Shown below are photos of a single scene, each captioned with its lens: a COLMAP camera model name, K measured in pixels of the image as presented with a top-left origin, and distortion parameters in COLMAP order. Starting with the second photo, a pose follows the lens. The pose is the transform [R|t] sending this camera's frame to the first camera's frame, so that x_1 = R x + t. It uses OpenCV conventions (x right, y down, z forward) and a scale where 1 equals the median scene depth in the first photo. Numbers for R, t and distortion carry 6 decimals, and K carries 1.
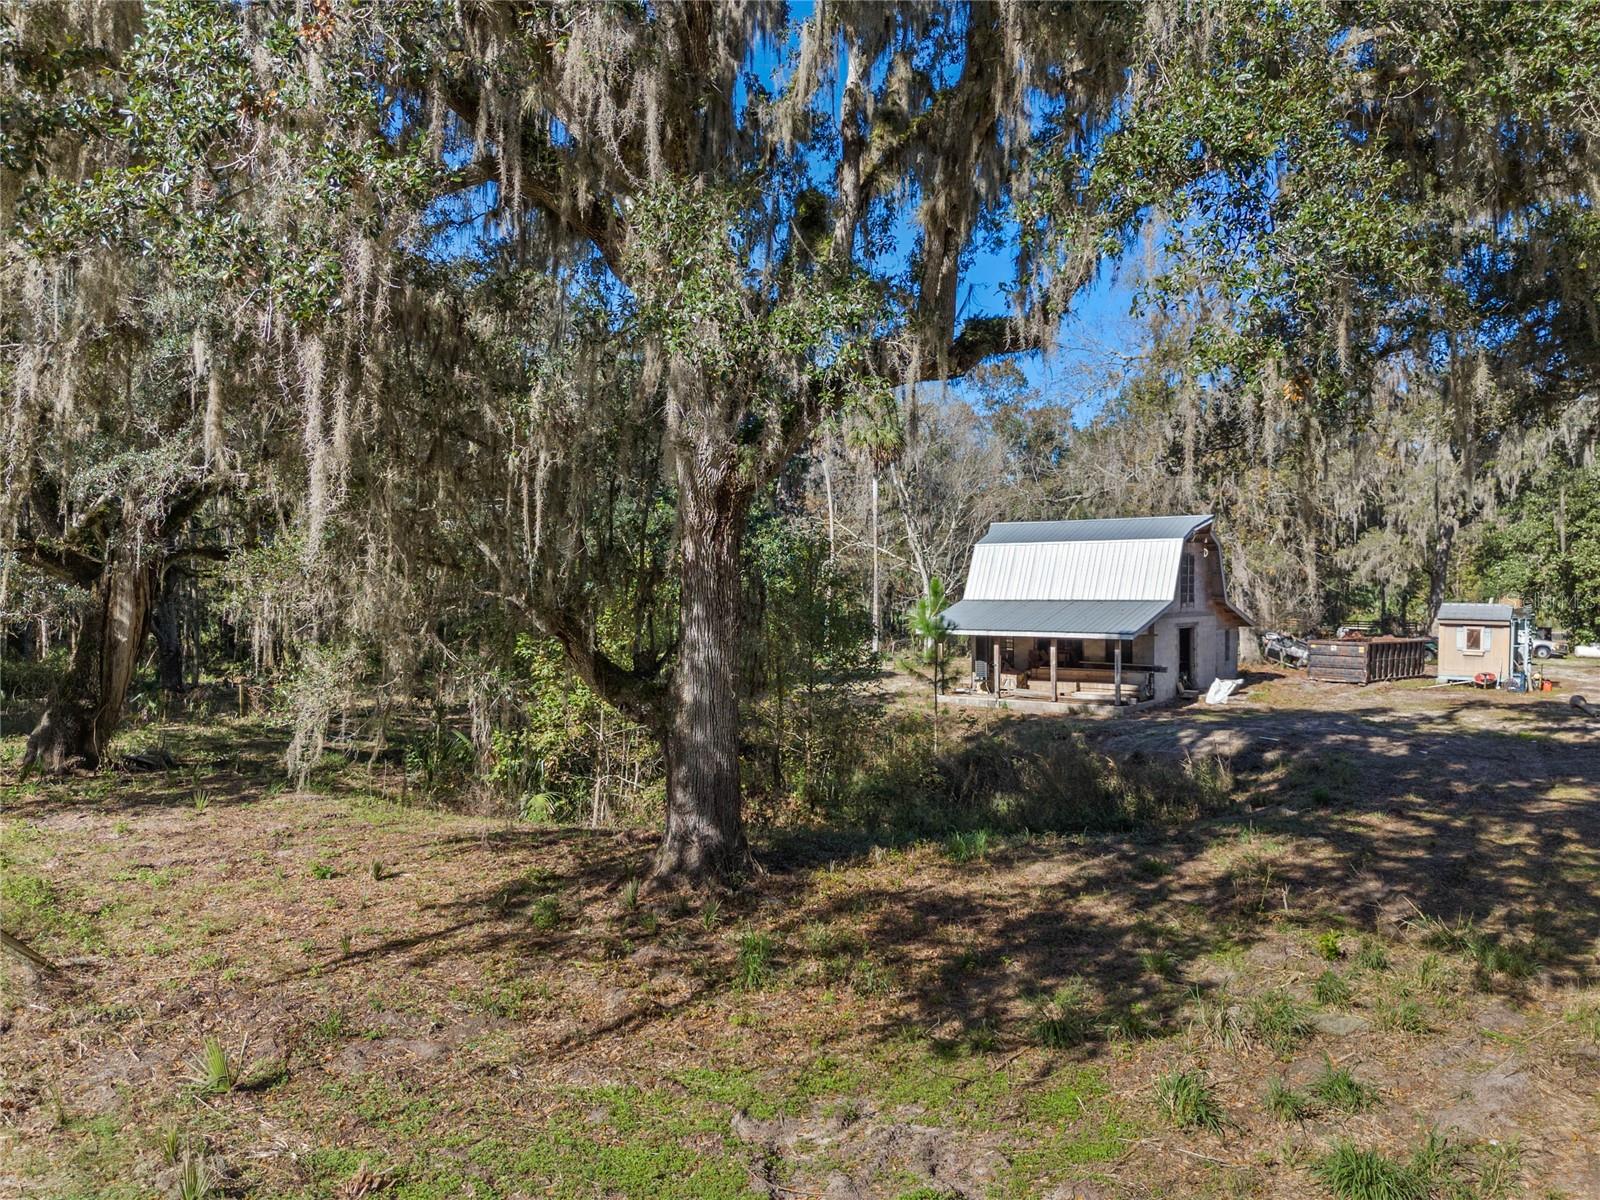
lens RADIAL K [[1181.1, 0, 797.9], [0, 1181.1, 610.2], [0, 0, 1]] dist [0.059265, -0.034221]
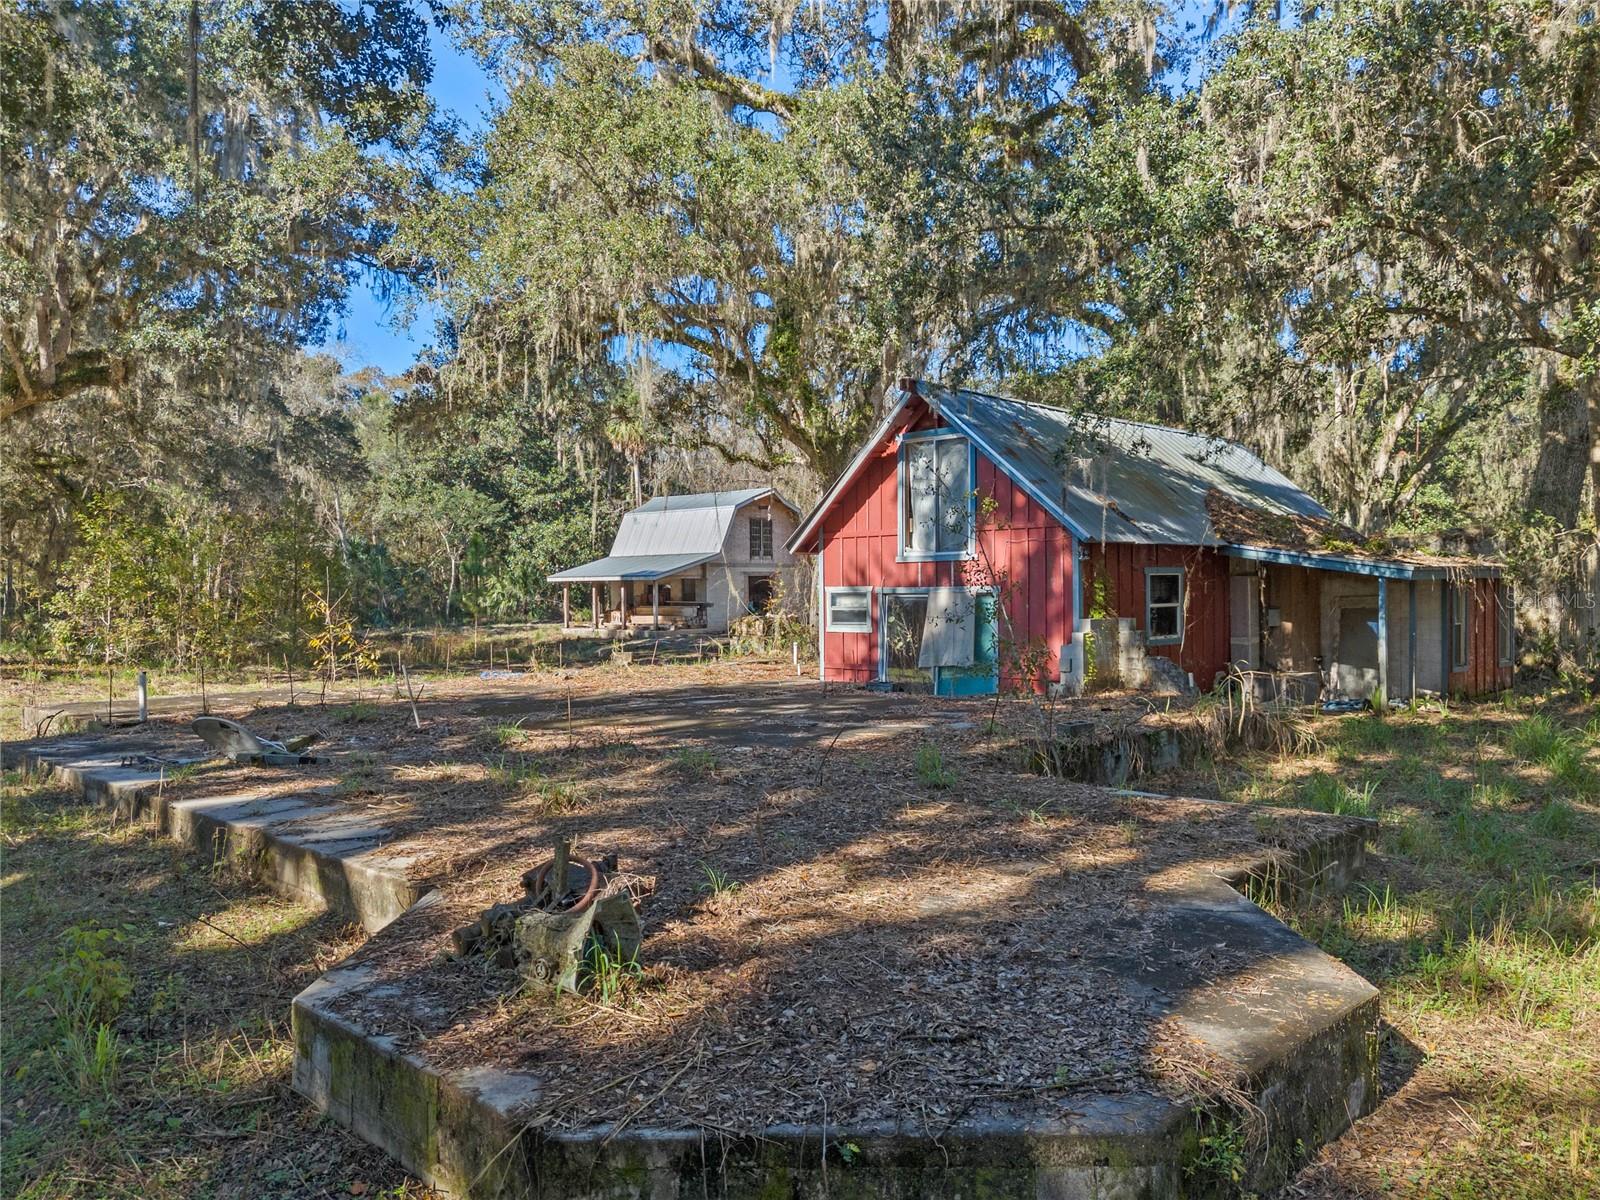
lens RADIAL K [[1181.1, 0, 804.2], [0, 1181.1, 607.3], [0, 0, 1]] dist [0.059265, -0.034221]
pose [[0.991887, -0.005214, -0.127018, 0.550529], [0.005210, 0.999986, -0.000369, 0.051419], [0.127018, -0.000296, 0.991900, -0.266778]]
